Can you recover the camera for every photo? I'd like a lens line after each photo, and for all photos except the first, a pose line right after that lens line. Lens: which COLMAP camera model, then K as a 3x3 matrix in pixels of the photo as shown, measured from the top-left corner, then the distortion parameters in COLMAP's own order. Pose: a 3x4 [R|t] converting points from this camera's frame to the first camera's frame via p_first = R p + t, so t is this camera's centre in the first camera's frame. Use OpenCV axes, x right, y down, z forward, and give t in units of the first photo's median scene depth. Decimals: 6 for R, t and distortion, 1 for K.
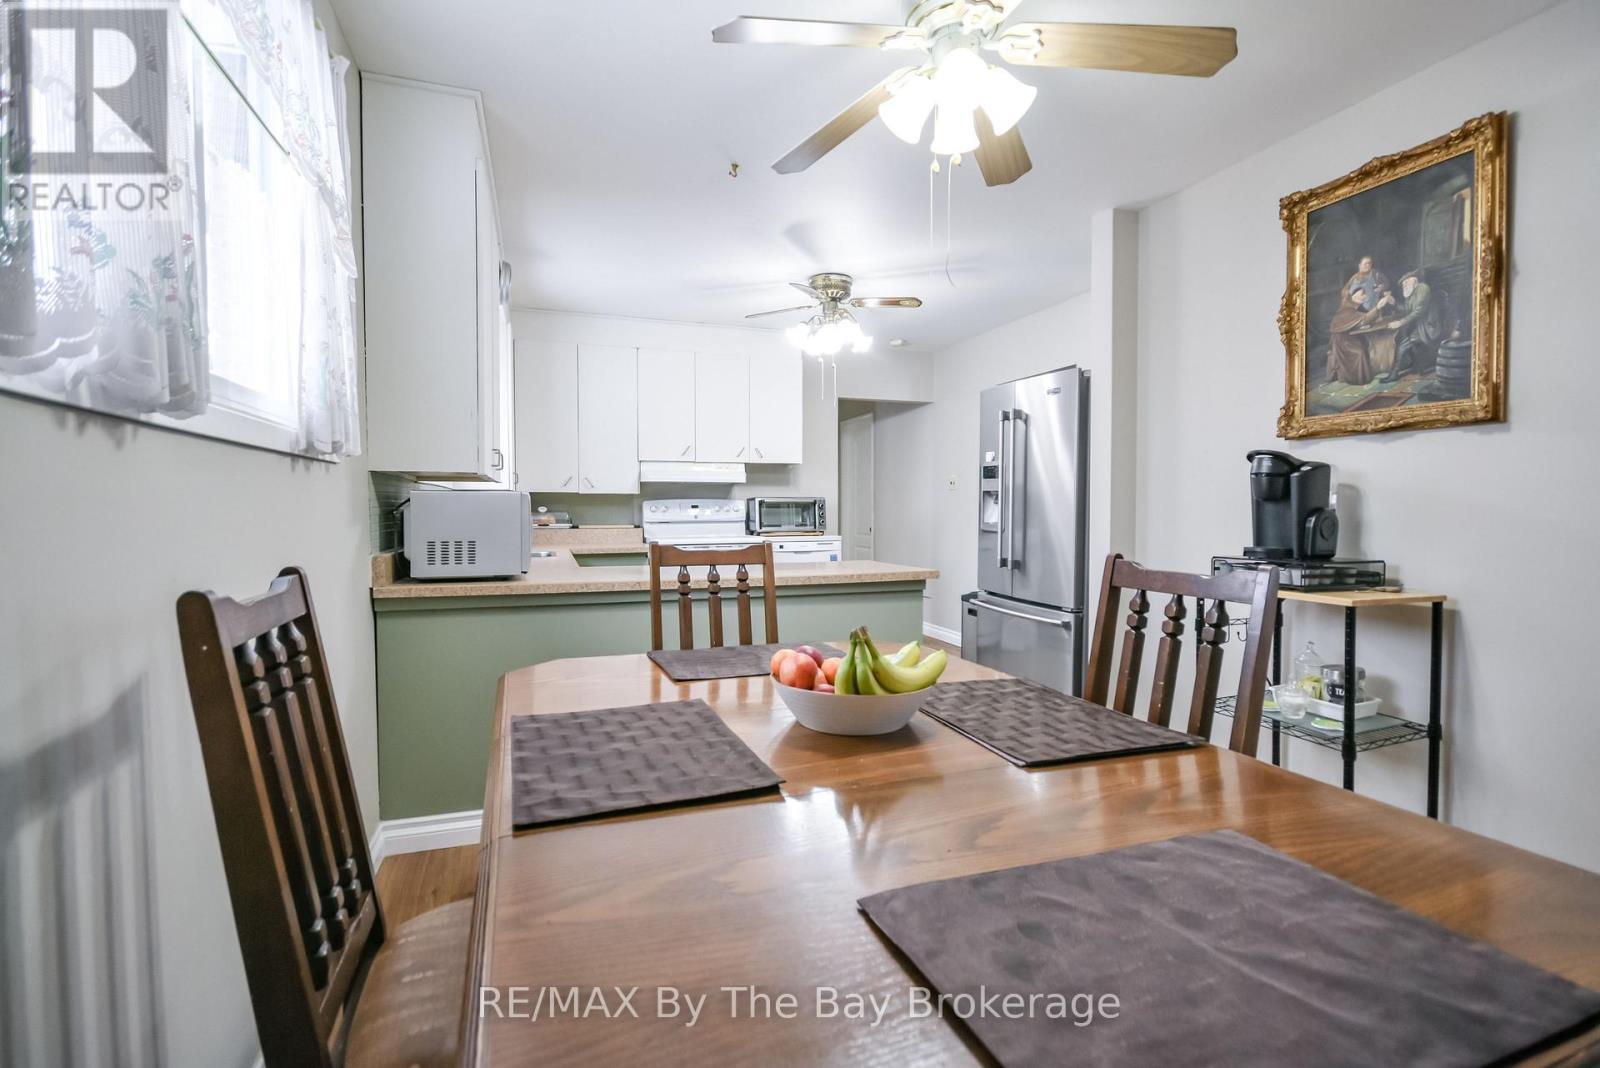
lens RADIAL K [[744.1, 0, 799.8], [0, 744.1, 529.7], [0, 0, 1]] dist [0.003132, -0.011994]
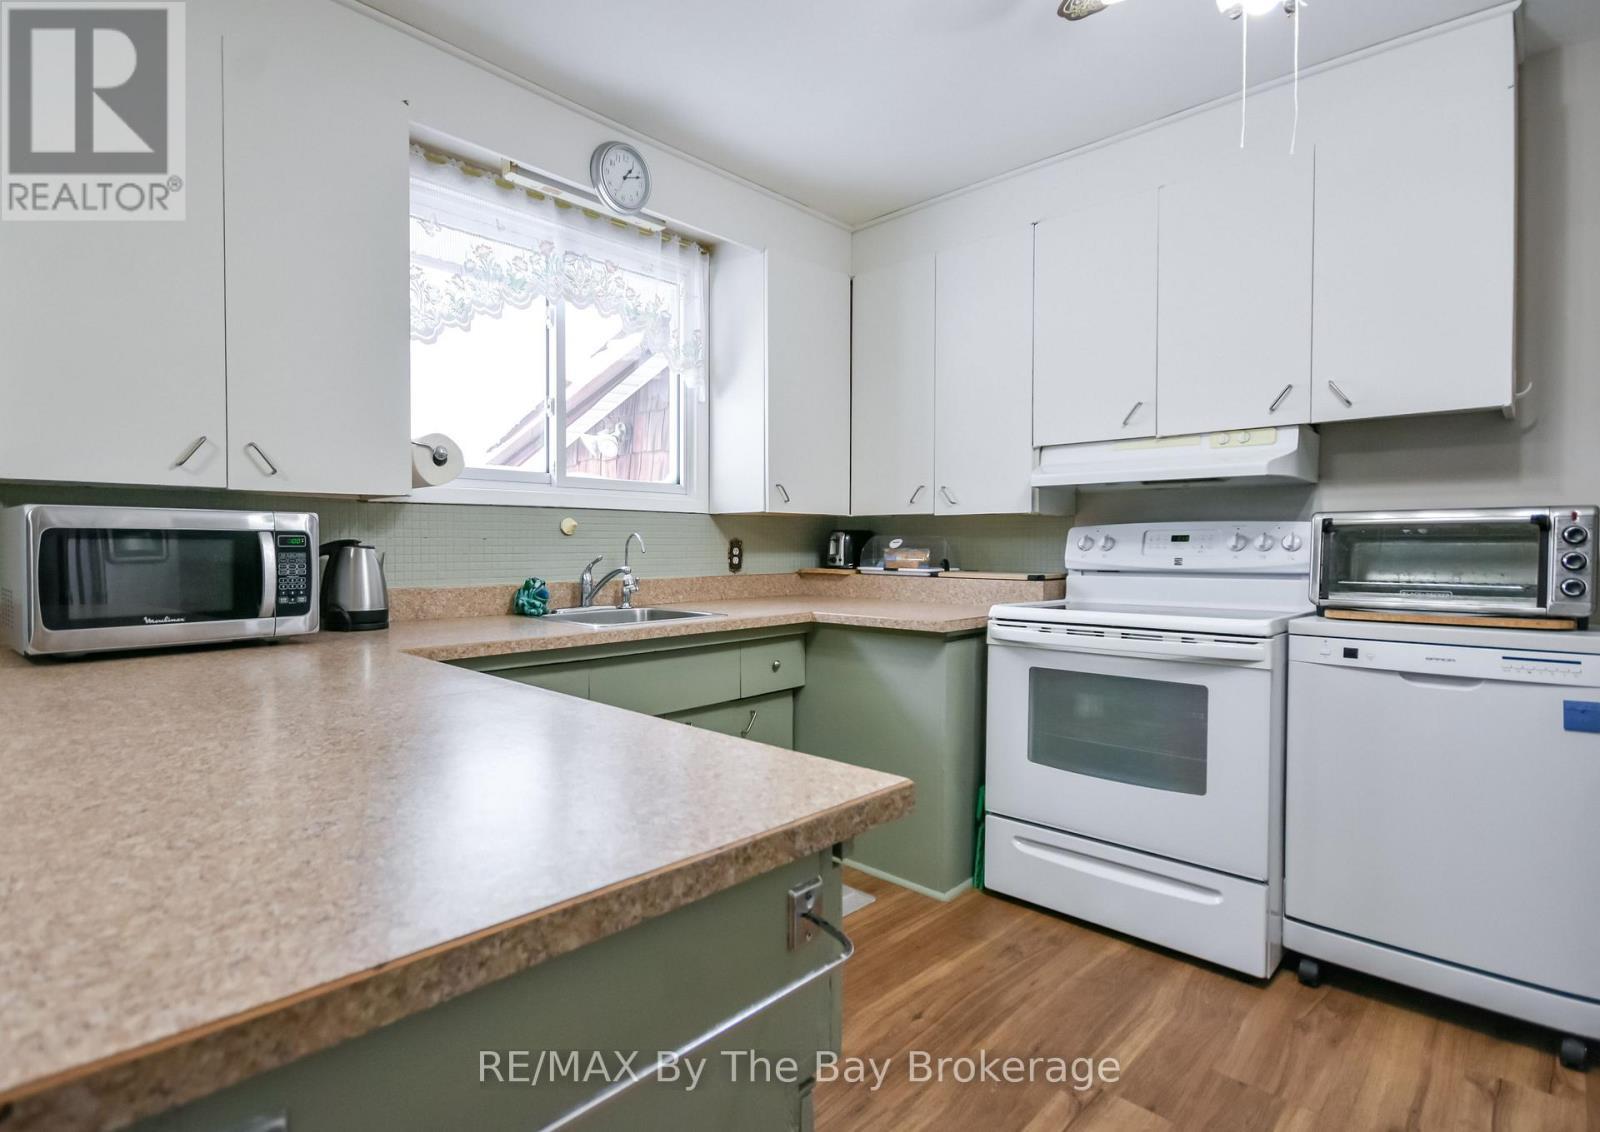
lens RADIAL K [[801.5, 0, 800.0], [0, 801.5, 566.0], [0, 0, 1]] dist [0.000520, 0.000003]
pose [[0.439233, 0.025220, -0.898019, 0.189709], [-0.030468, 0.999449, 0.013166, -0.013947], [0.897856, 0.021578, 0.439760, 0.585358]]
